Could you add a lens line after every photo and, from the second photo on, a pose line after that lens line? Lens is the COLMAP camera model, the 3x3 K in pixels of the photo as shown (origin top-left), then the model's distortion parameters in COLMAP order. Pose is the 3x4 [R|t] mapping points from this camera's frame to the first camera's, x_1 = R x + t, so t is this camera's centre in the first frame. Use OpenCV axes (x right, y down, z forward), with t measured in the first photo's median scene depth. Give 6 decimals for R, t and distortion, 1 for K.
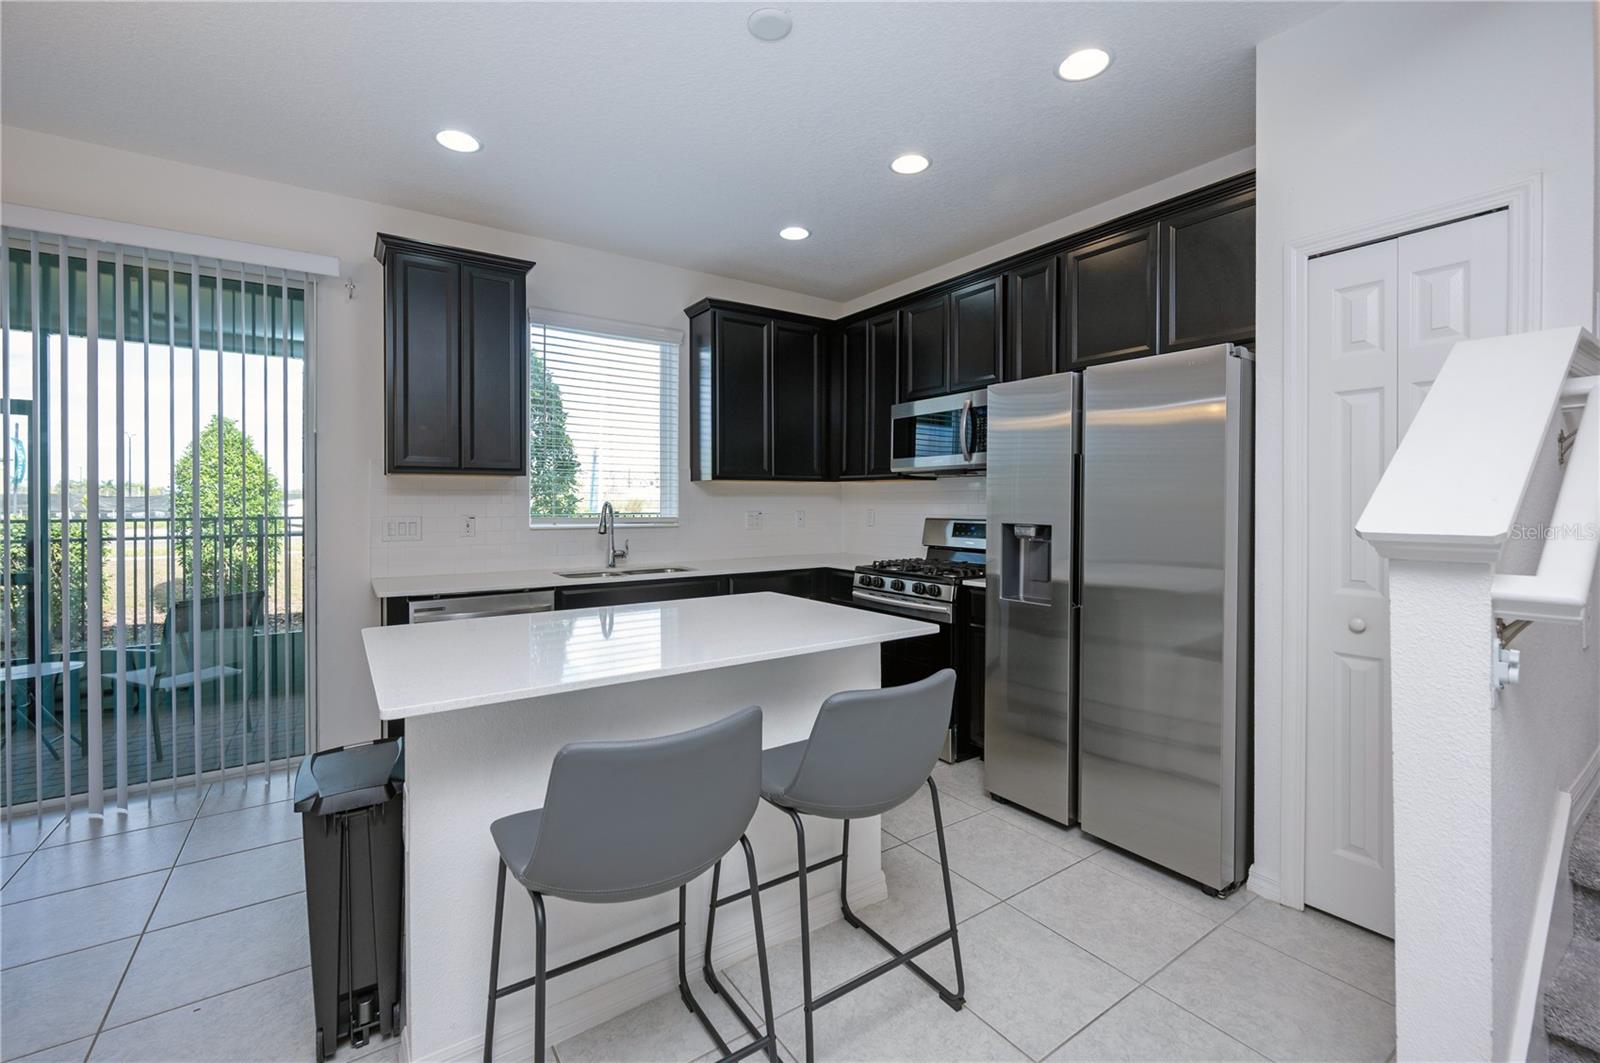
lens RADIAL K [[673.0, 0, 817.5], [0, 673.0, 507.6], [0, 0, 1]] dist [-0.085341, 0.000351]
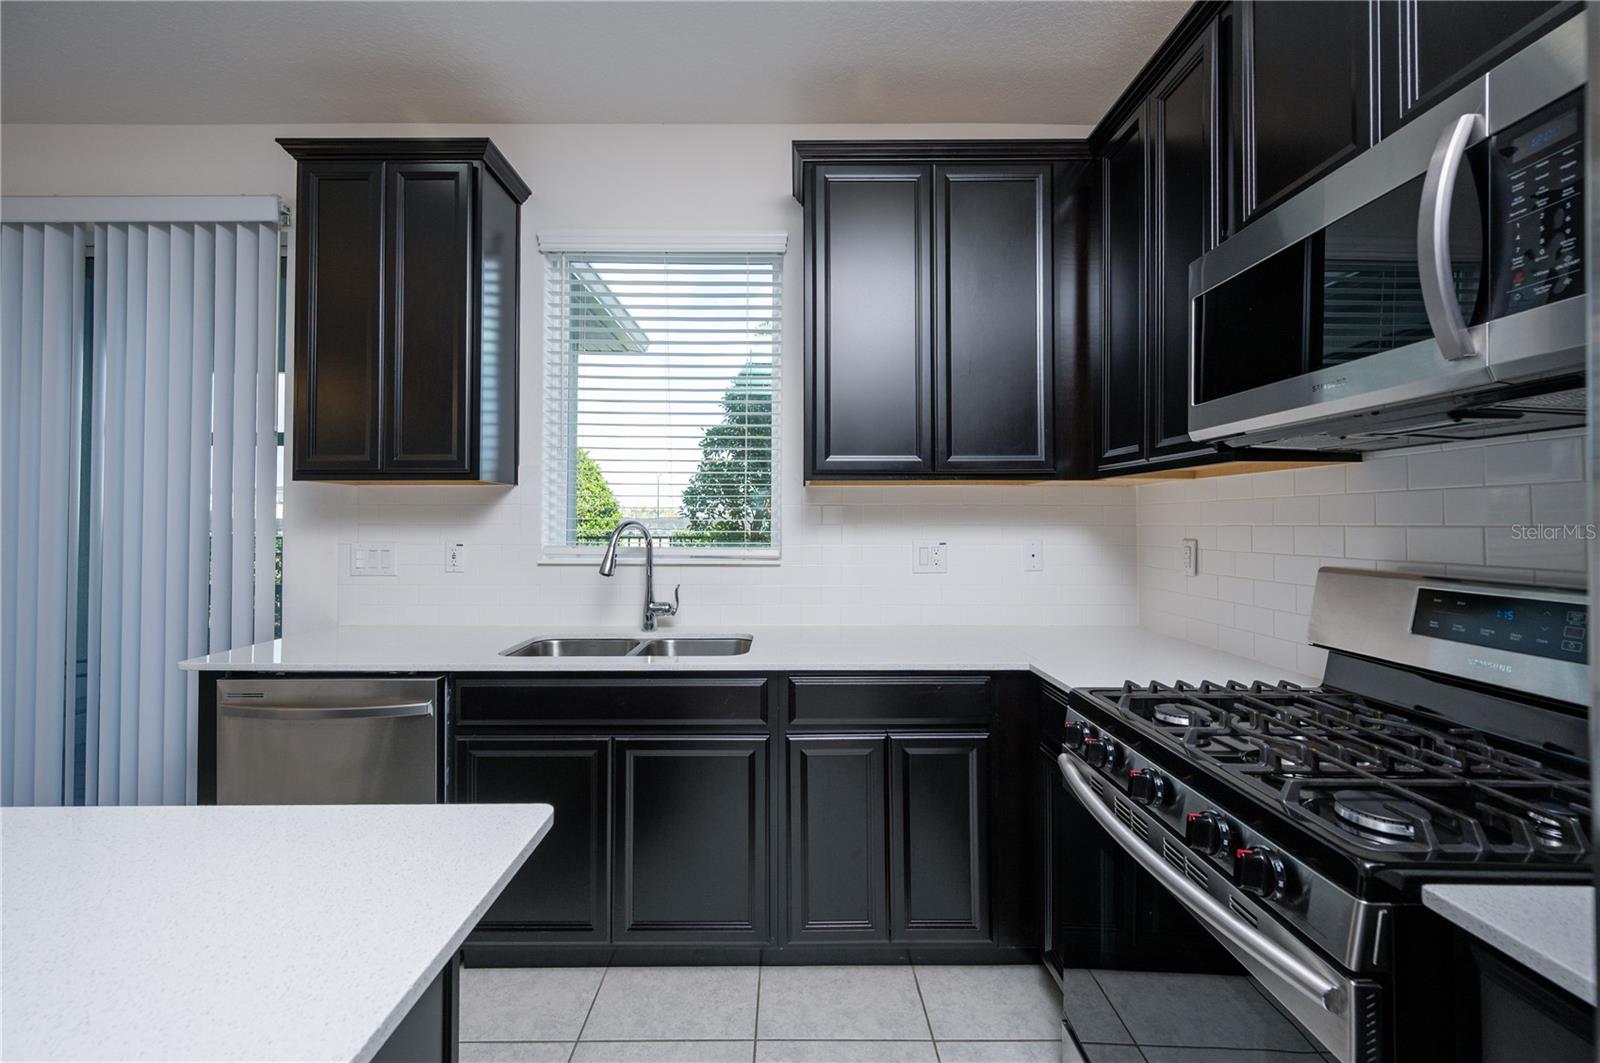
lens RADIAL K [[667.9, 0, 799.5], [0, 667.9, 508.4], [0, 0, 1]] dist [0.001019, -0.000092]
pose [[0.816332, -0.011672, -0.577465, 0.147024], [-0.002393, 0.999719, -0.023589, -0.005812], [0.577578, 0.020638, 0.816075, 0.588296]]
